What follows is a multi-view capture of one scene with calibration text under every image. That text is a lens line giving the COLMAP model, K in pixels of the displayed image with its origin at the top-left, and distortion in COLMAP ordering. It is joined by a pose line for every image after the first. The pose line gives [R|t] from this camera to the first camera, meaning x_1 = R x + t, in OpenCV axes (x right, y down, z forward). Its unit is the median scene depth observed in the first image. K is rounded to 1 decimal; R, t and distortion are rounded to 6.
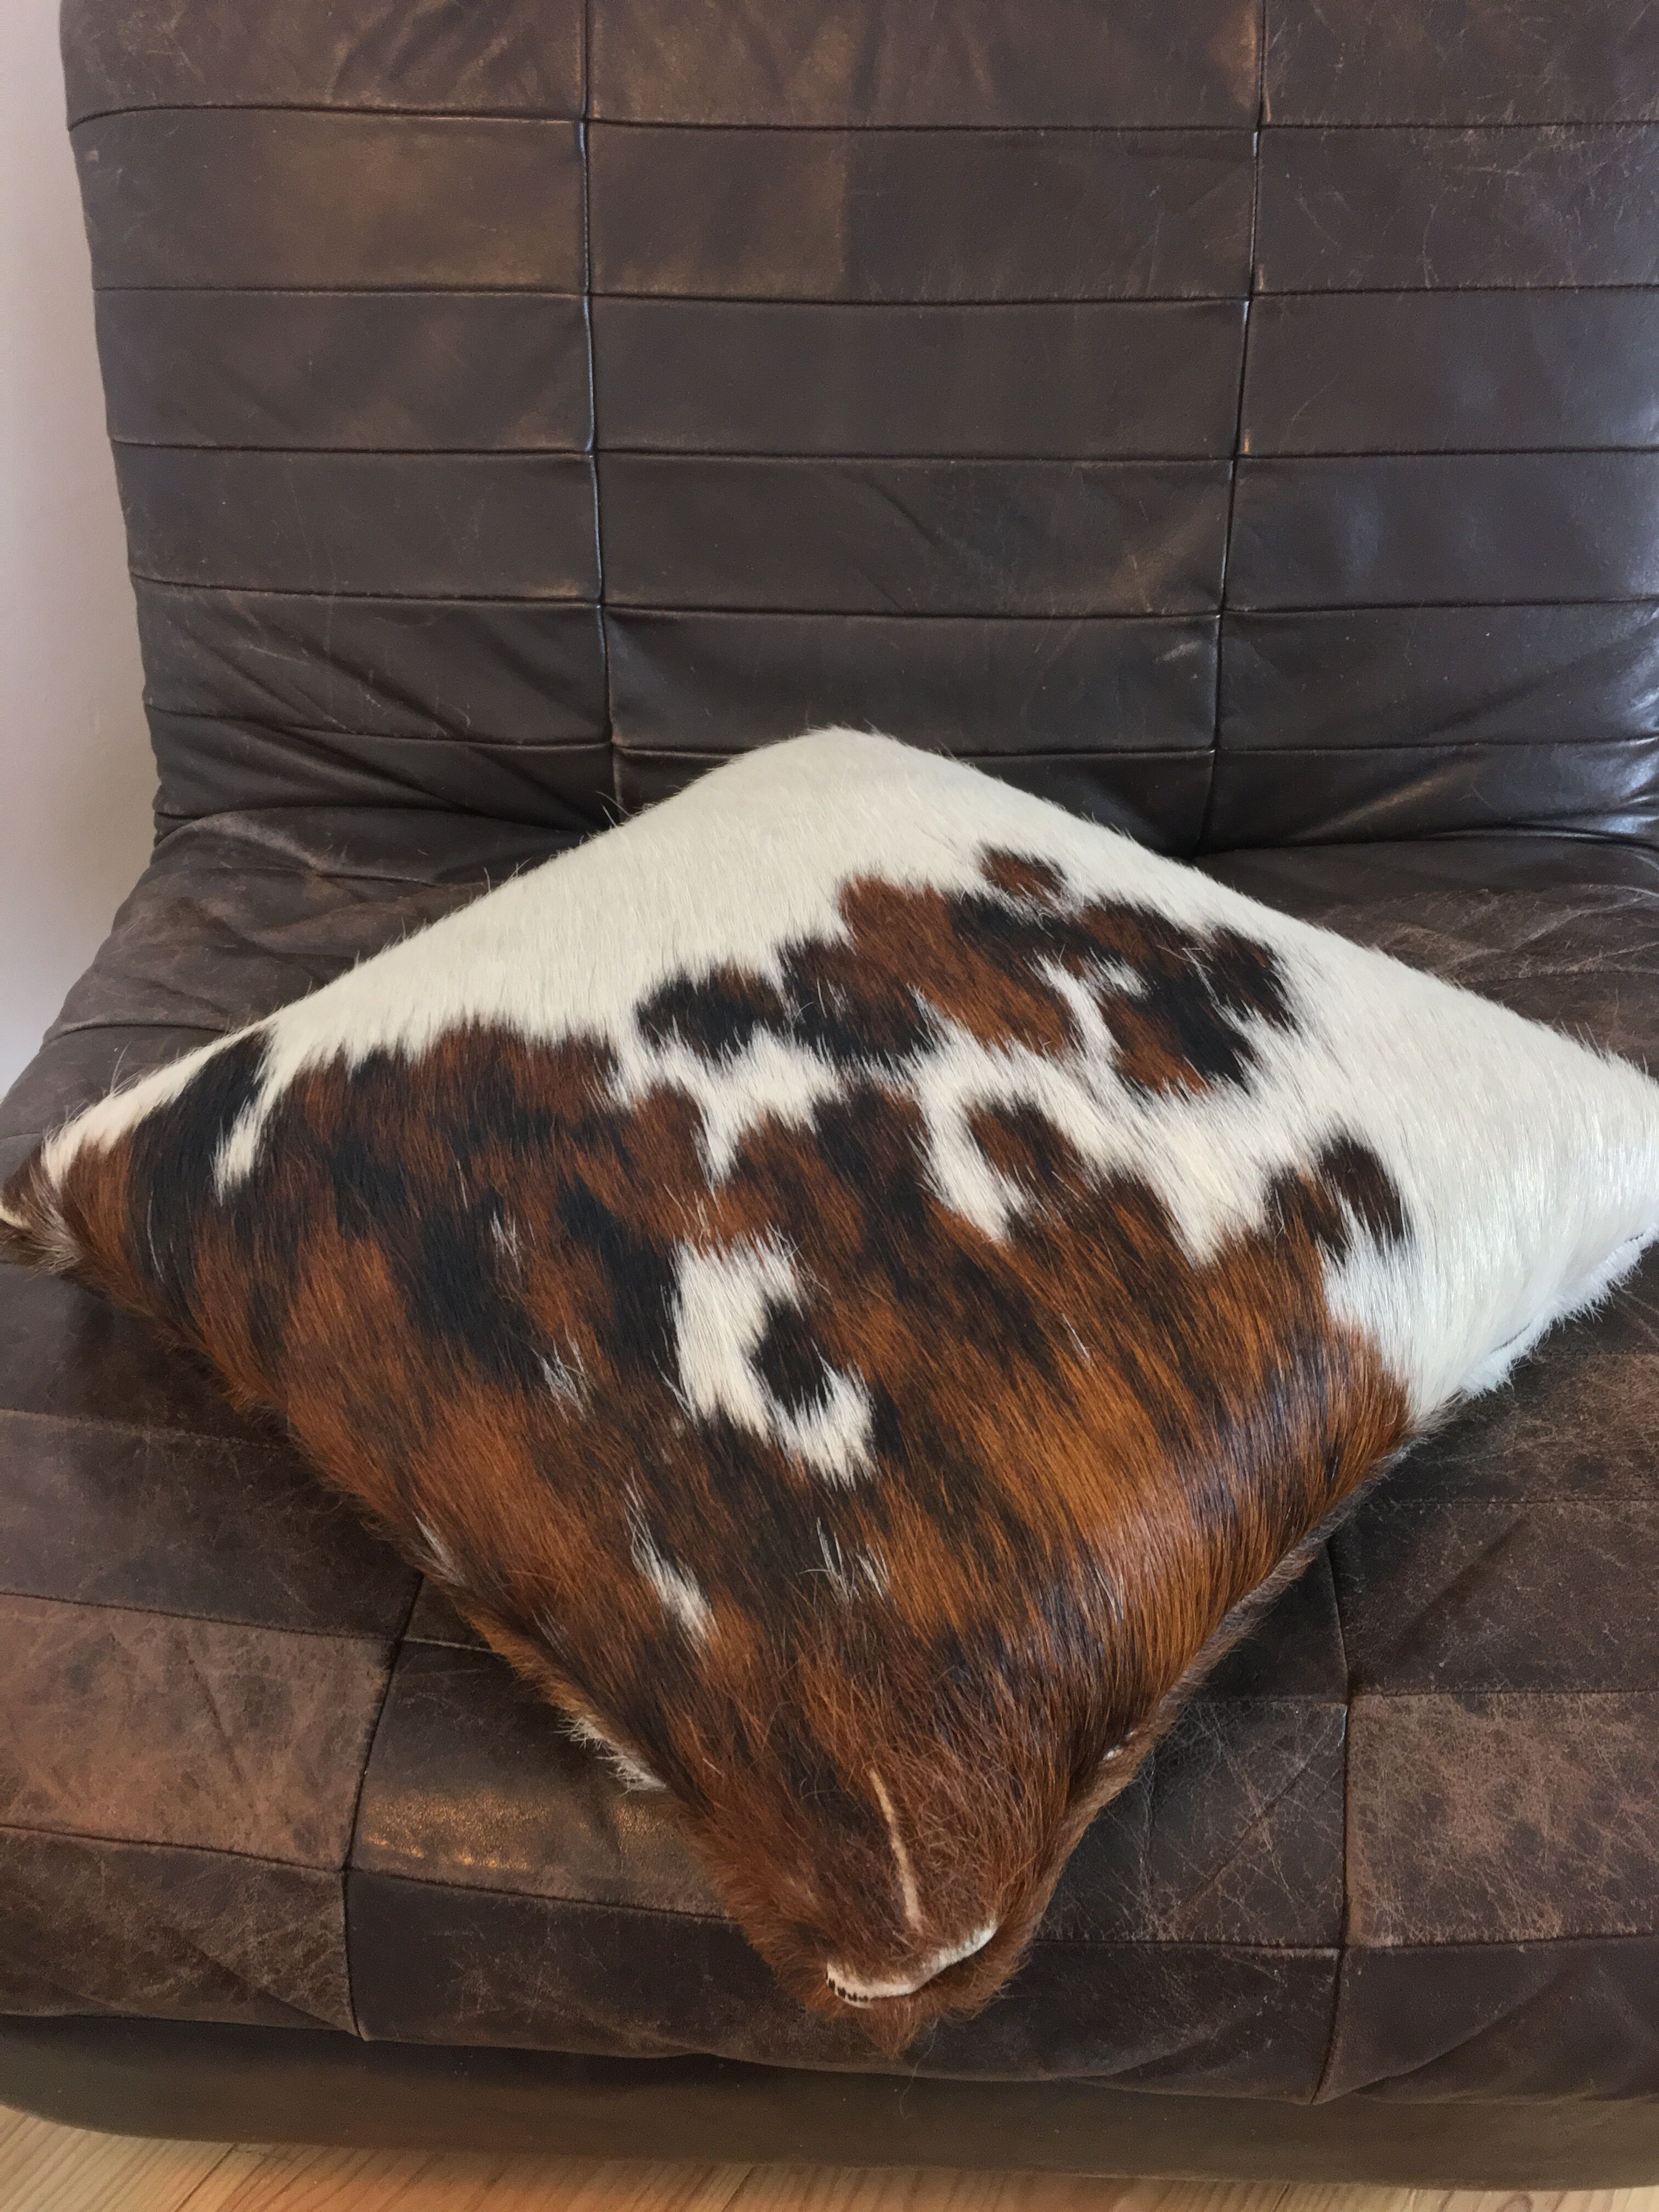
lens RADIAL K [[1860.7, 0, 836.7], [0, 1860.7, 1115.9], [0, 0, 1]] dist [0.050203, -0.100682]
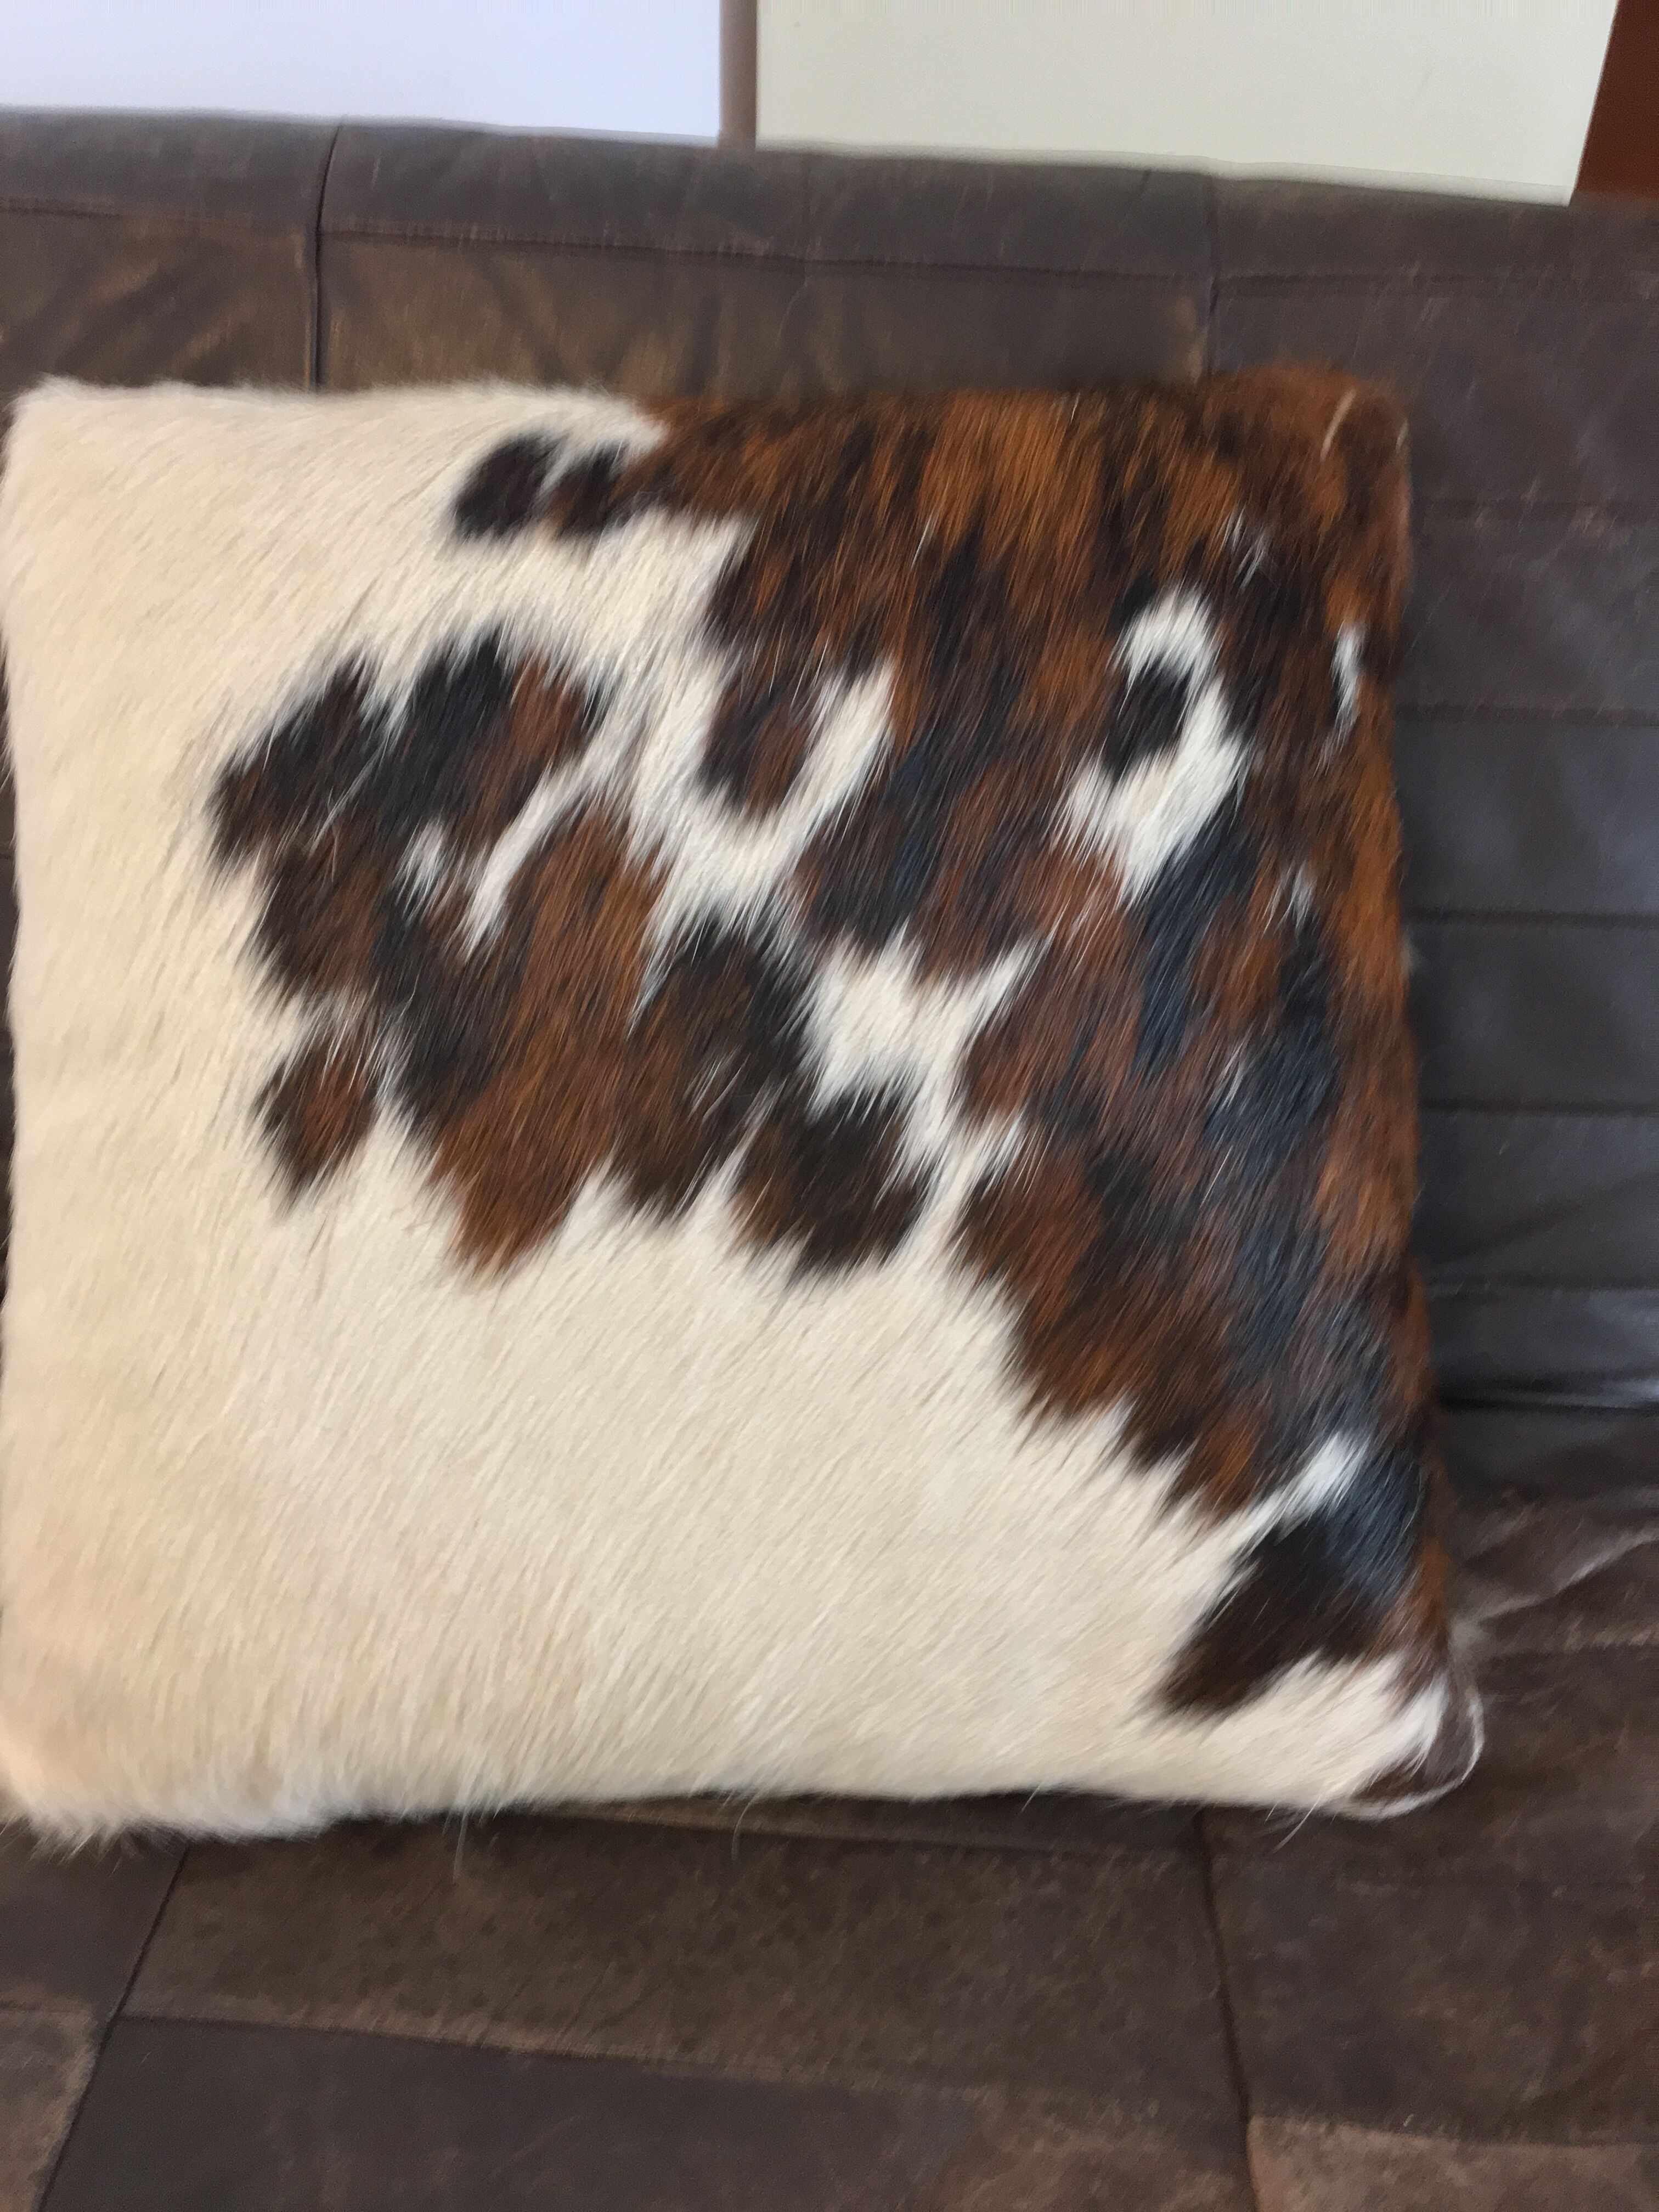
lens RADIAL K [[1860.7, 0, 818.2], [0, 1860.7, 1118.9], [0, 0, 1]] dist [0.050203, -0.100682]
pose [[-0.705934, -0.704706, 0.071041, -0.101943], [0.458705, -0.378457, 0.803965, -0.694508], [-0.539673, 0.600133, 0.590418, 0.517331]]
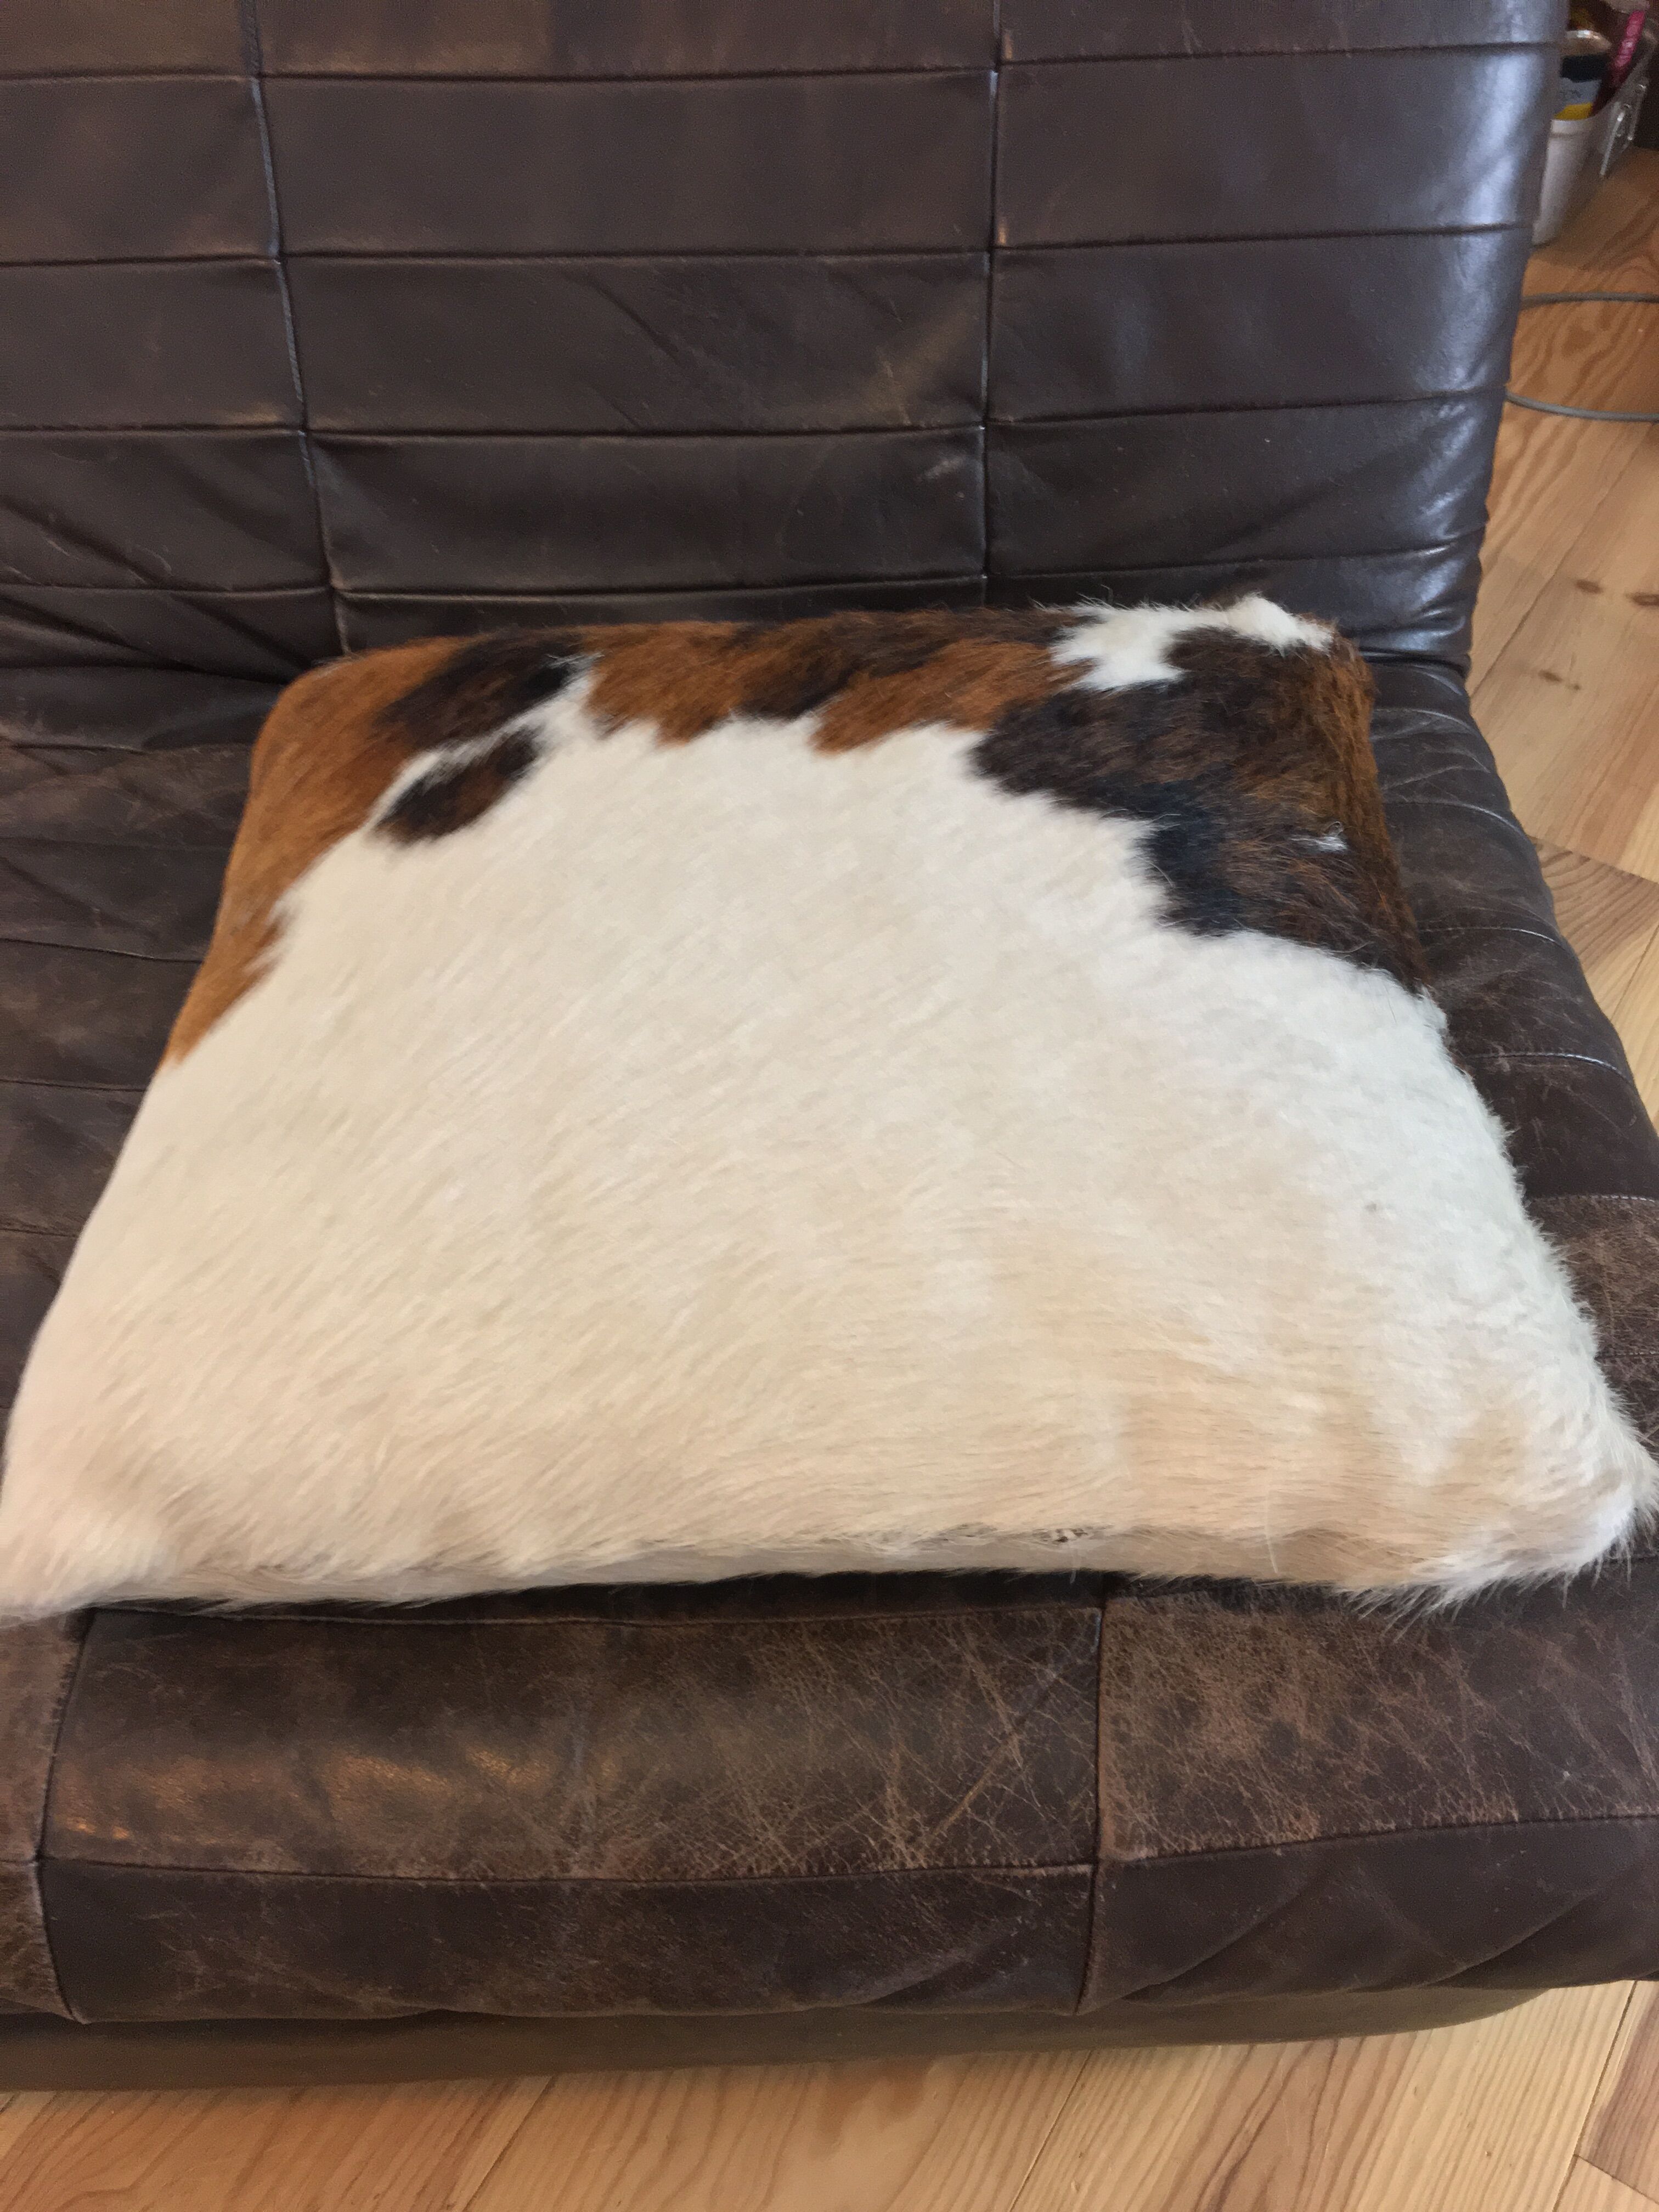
lens RADIAL K [[1860.7, 0, 844.5], [0, 1860.7, 1114.0], [0, 0, 1]] dist [0.050203, -0.100682]
pose [[0.996588, -0.050600, 0.065202, 0.064895], [0.044094, 0.994246, 0.097626, -0.025447], [-0.069767, -0.094418, 0.993085, 0.059376]]
